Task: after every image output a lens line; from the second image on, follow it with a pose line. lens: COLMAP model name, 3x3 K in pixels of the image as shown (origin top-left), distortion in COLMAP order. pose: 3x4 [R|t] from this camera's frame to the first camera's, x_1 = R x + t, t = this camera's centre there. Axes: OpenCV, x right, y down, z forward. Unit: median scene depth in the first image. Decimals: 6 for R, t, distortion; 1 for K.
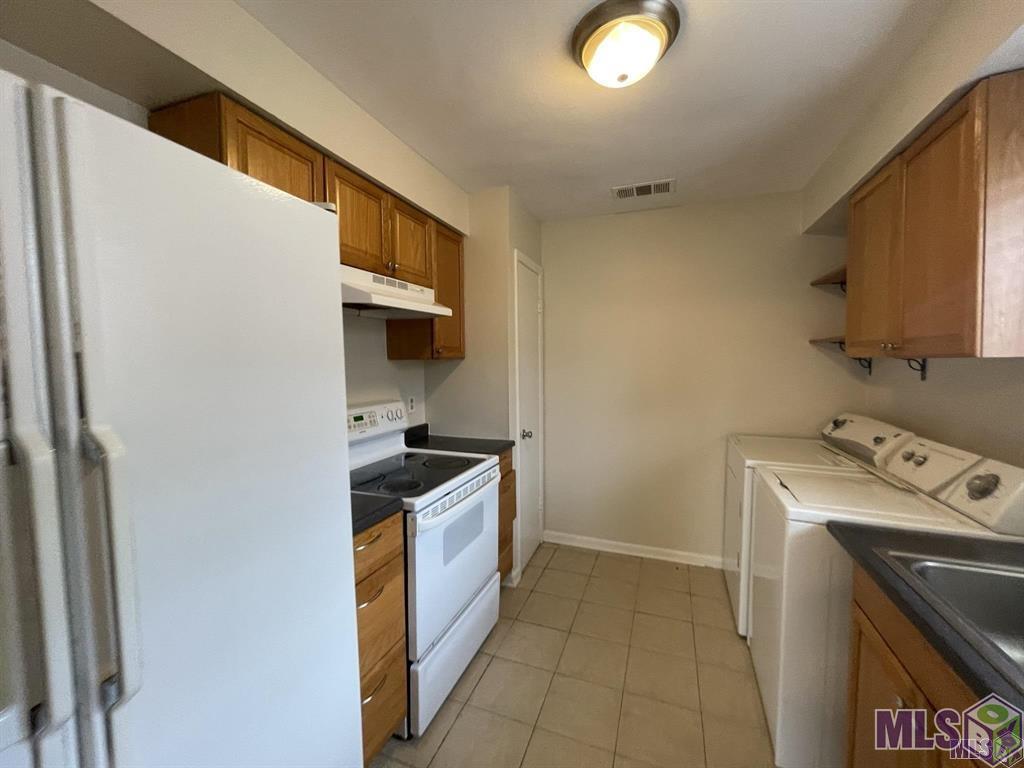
lens RADIAL K [[416.1, 0, 512.1], [0, 416.1, 381.2], [0, 0, 1]] dist [-0.002459, -0.000520]
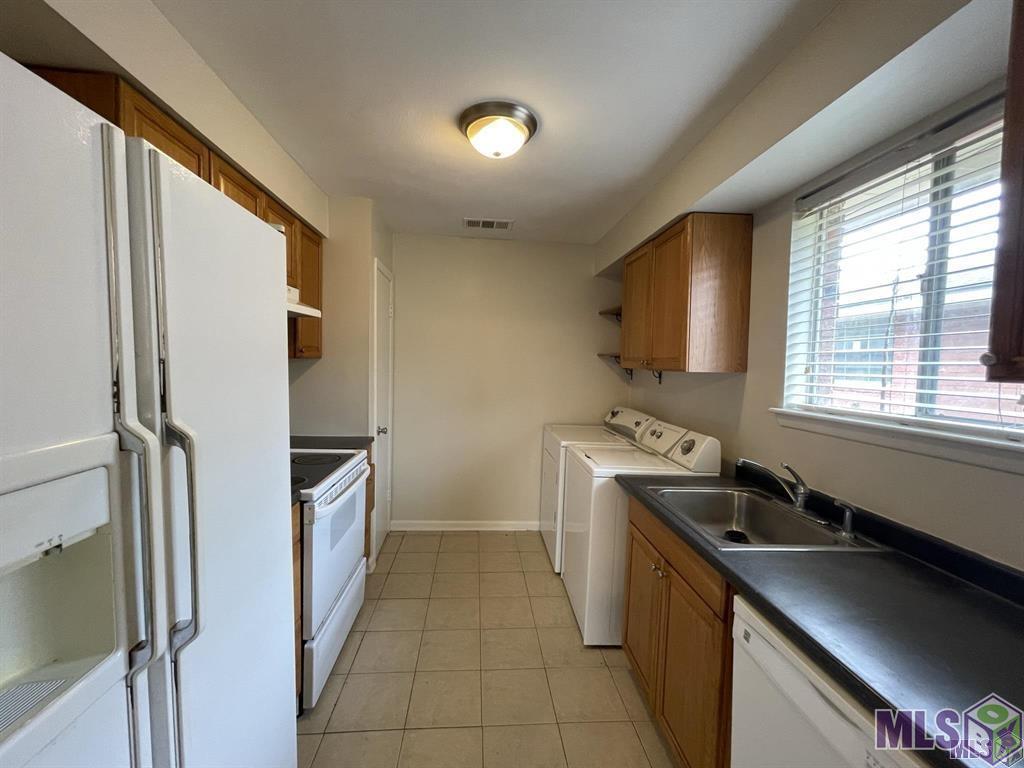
lens RADIAL K [[416.1, 0, 512.1], [0, 416.1, 381.2], [0, 0, 1]] dist [-0.002459, -0.000520]
pose [[0.899545, 0.012085, 0.436662, -0.184937], [-0.013059, 0.999914, -0.000770, -0.004358], [-0.436634, -0.005010, 0.899625, -0.155565]]
